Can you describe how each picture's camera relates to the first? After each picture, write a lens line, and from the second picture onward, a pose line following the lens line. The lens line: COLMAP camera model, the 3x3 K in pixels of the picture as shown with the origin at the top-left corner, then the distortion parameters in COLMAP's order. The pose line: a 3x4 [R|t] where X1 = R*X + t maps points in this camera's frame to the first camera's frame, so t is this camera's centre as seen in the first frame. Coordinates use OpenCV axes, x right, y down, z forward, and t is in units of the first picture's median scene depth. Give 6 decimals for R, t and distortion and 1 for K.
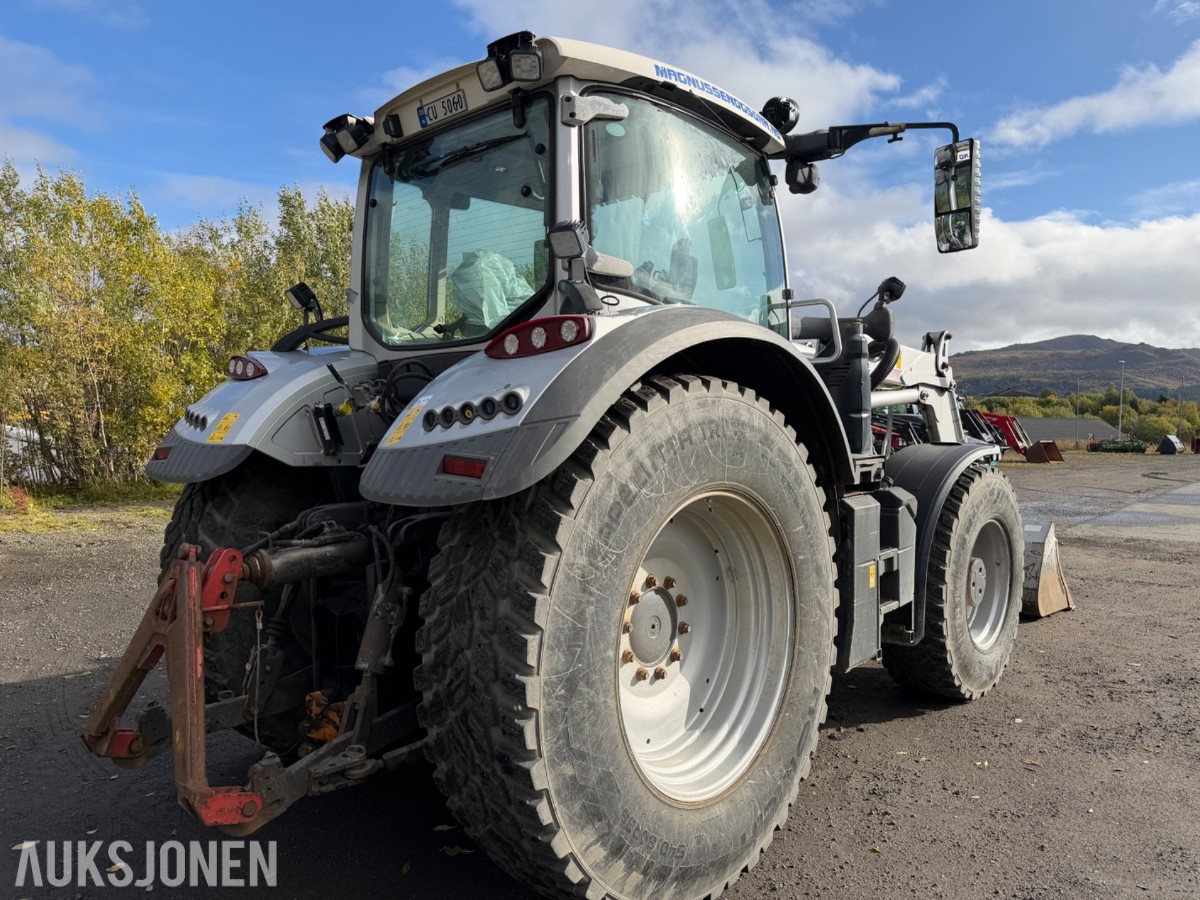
lens RADIAL K [[855.6, 0, 592.7], [0, 855.6, 444.3], [0, 0, 1]] dist [0.062385, -0.083797]
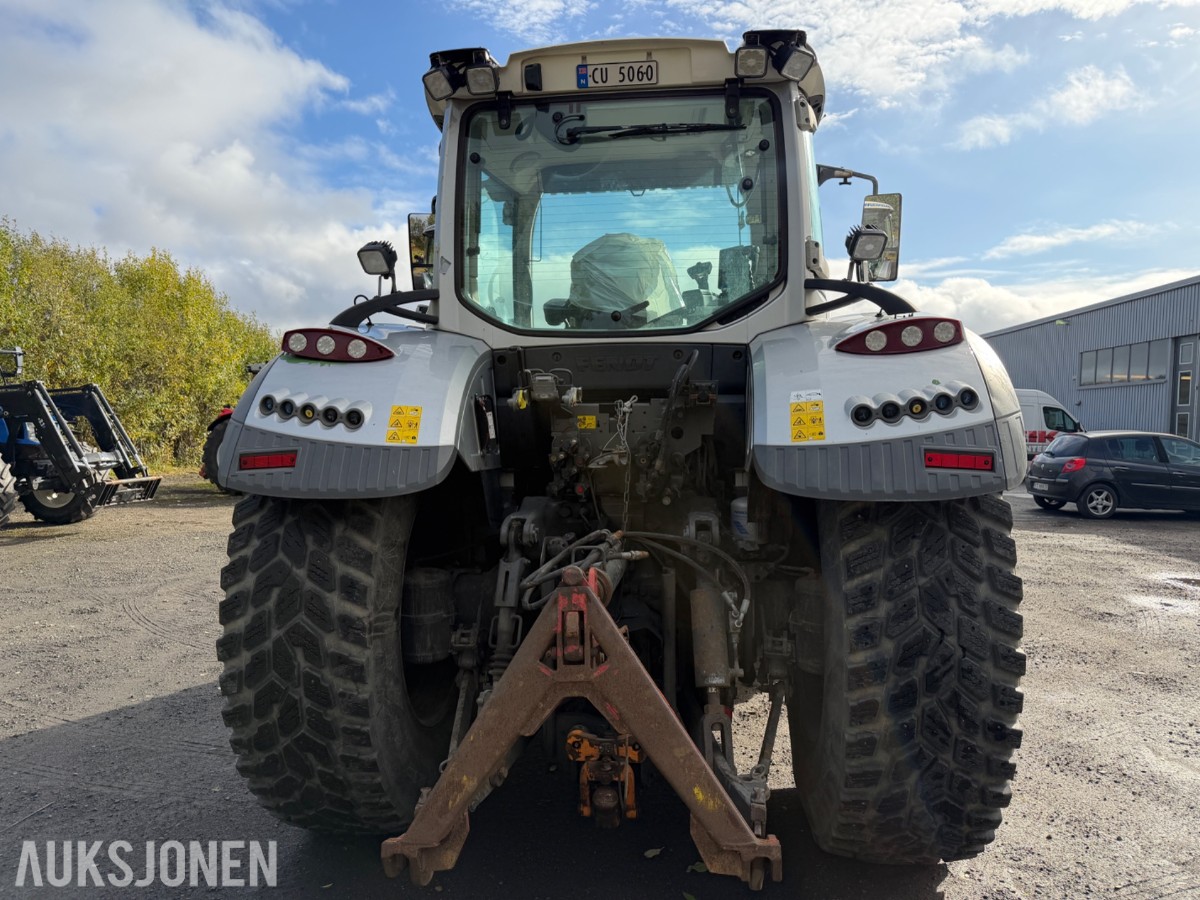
lens RADIAL K [[855.6, 0, 593.1], [0, 855.6, 448.1], [0, 0, 1]] dist [0.062385, -0.083797]
pose [[0.803723, -0.018718, 0.594709, -0.899785], [0.014126, 0.999824, 0.012378, -0.005734], [-0.594835, -0.001548, 0.803846, 0.337837]]
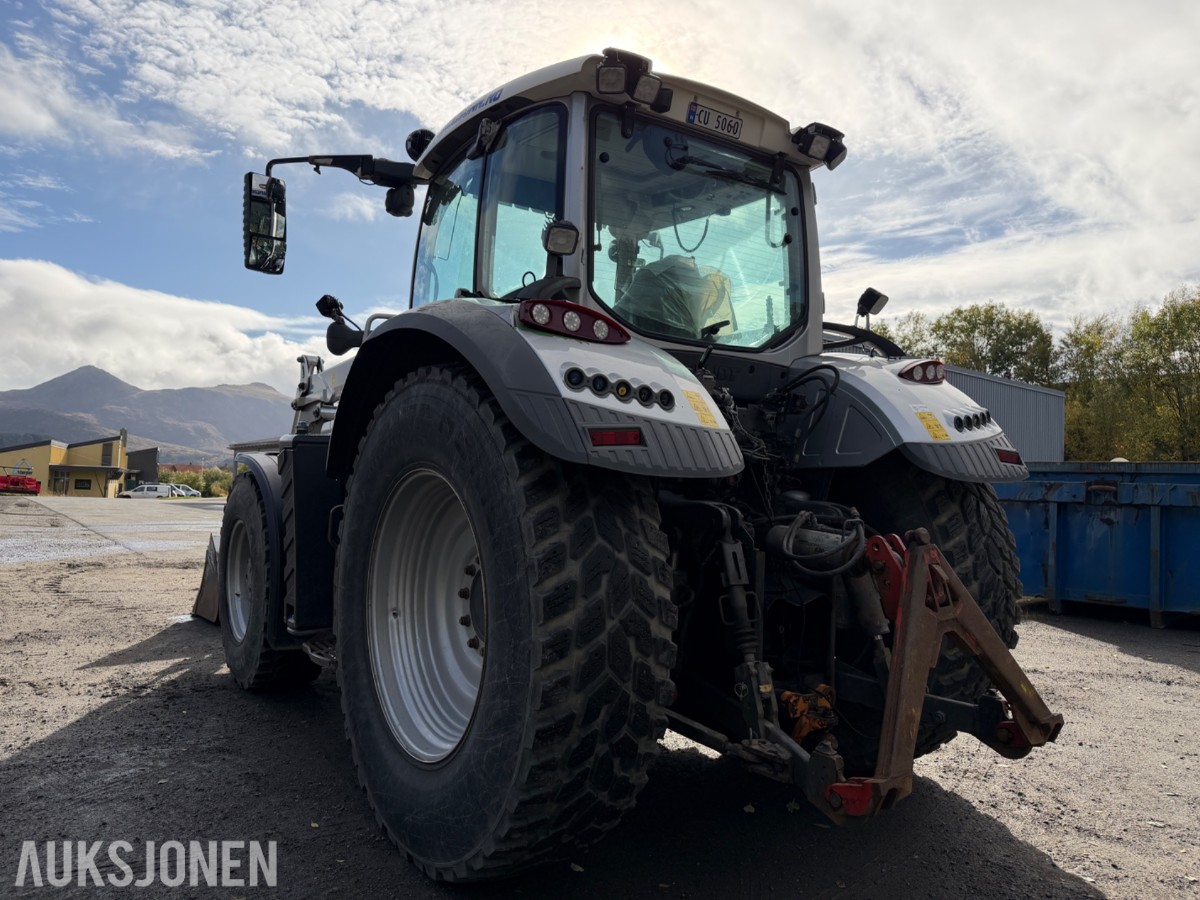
lens RADIAL K [[855.6, 0, 610.7], [0, 855.6, 452.3], [0, 0, 1]] dist [0.062385, -0.083797]
pose [[0.198613, 0.038422, 0.979325, -1.454248], [0.000992, 0.999223, -0.039404, 0.063846], [-0.980077, 0.008797, 0.198421, 1.109887]]
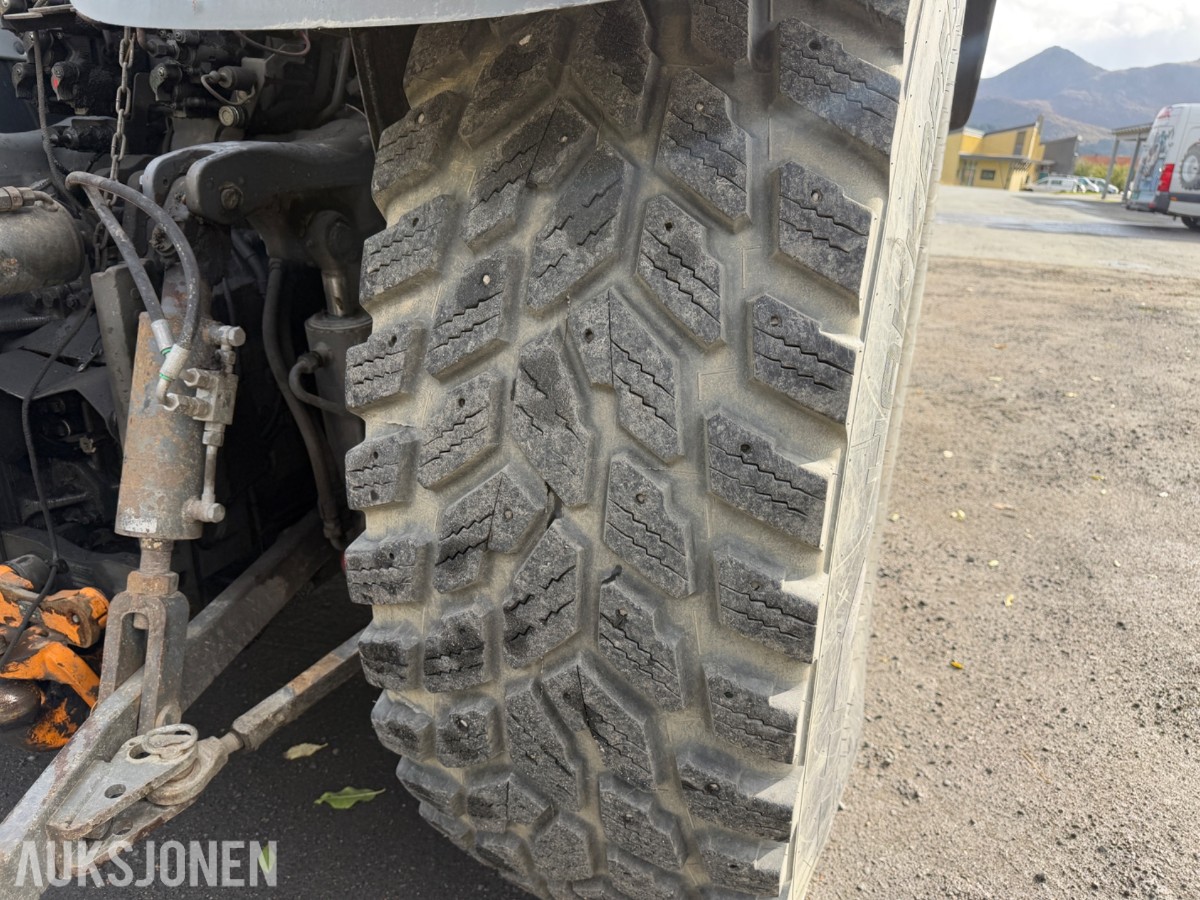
lens RADIAL K [[855.6, 0, 598.1], [0, 855.6, 459.7], [0, 0, 1]] dist [0.062385, -0.083797]
pose [[0.933329, -0.088913, 0.347839, -0.203565], [-0.029156, 0.946877, 0.320270, 0.093666], [-0.357837, -0.309059, 0.881156, 0.578978]]
